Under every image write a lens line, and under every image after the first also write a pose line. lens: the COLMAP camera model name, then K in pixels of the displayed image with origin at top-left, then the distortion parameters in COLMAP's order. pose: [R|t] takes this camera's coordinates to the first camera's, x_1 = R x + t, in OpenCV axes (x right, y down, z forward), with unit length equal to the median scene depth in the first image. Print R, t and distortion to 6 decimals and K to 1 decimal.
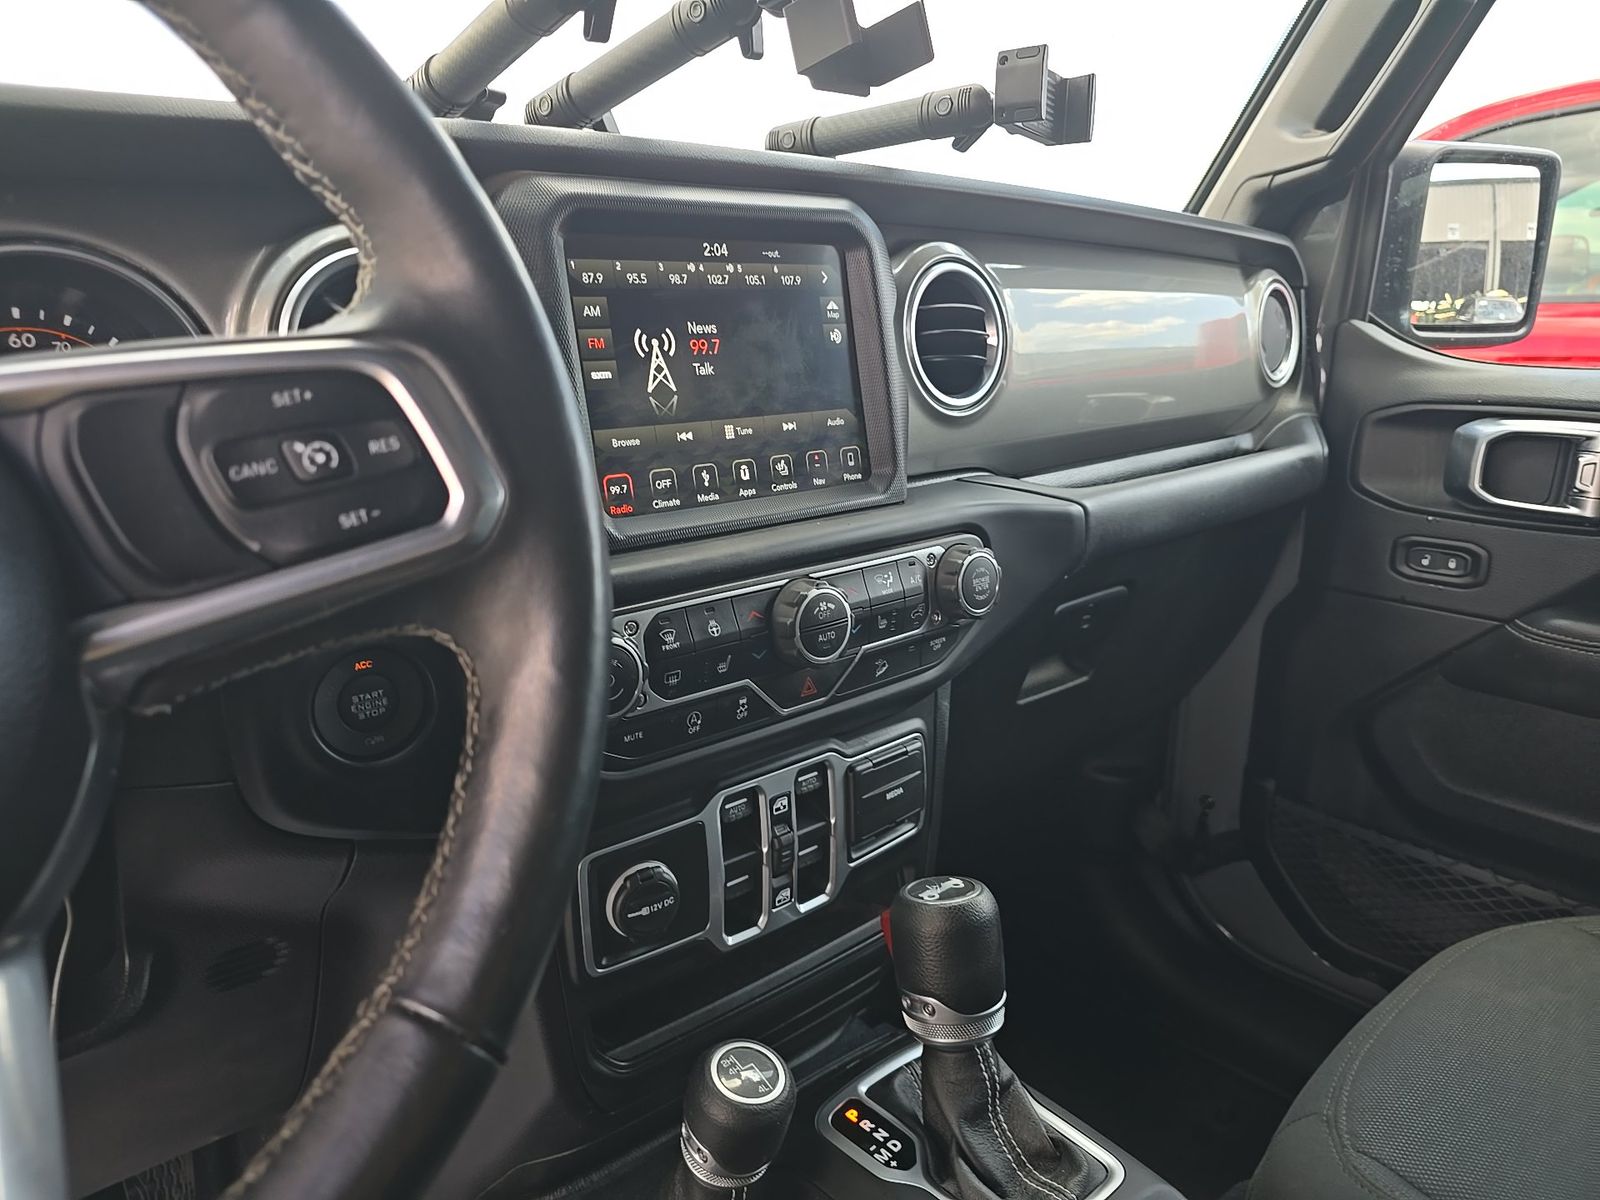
lens RADIAL K [[1053.6, 0, 798.4], [0, 1053.6, 619.9], [0, 0, 1]] dist [-0.007645, -0.007019]
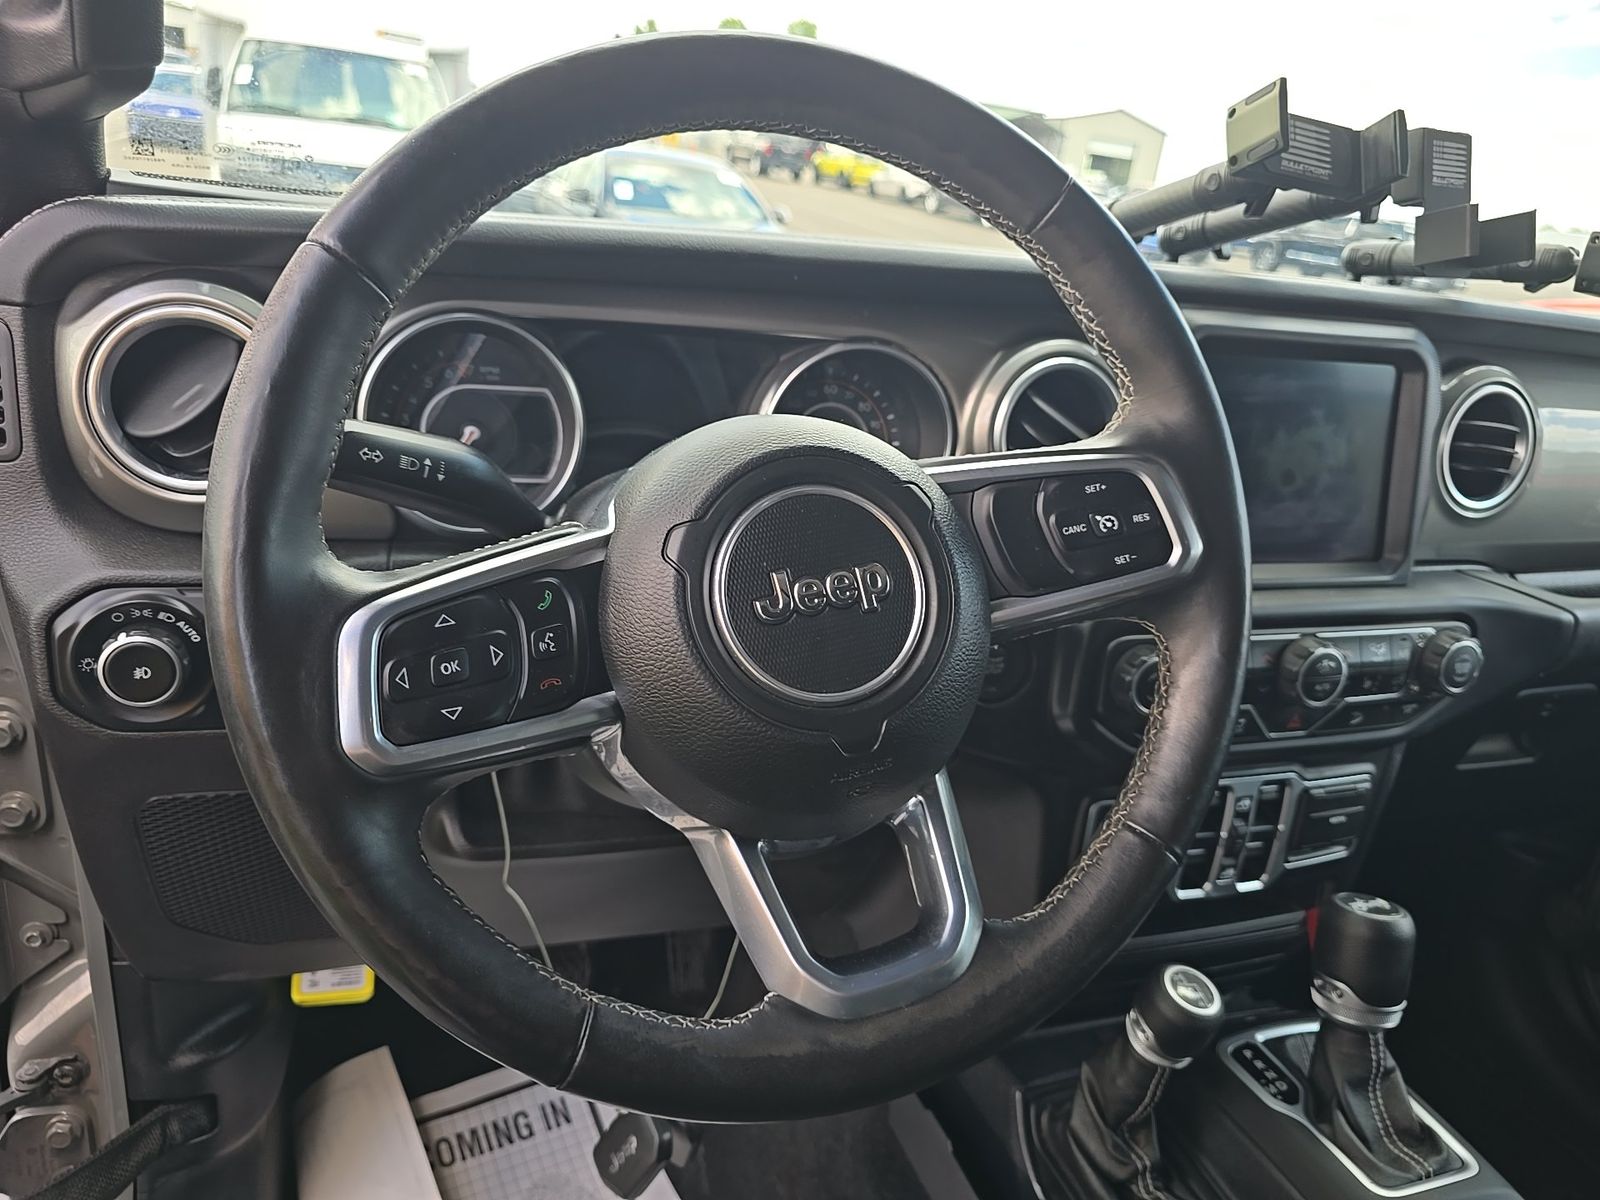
lens RADIAL K [[1053.6, 0, 798.4], [0, 1053.6, 619.9], [0, 0, 1]] dist [-0.007645, -0.007019]
pose [[0.921527, 0.212547, -0.324980, -0.147633], [-0.195967, 0.977063, 0.083336, -0.040909], [0.335239, -0.013111, 0.942042, -0.369204]]
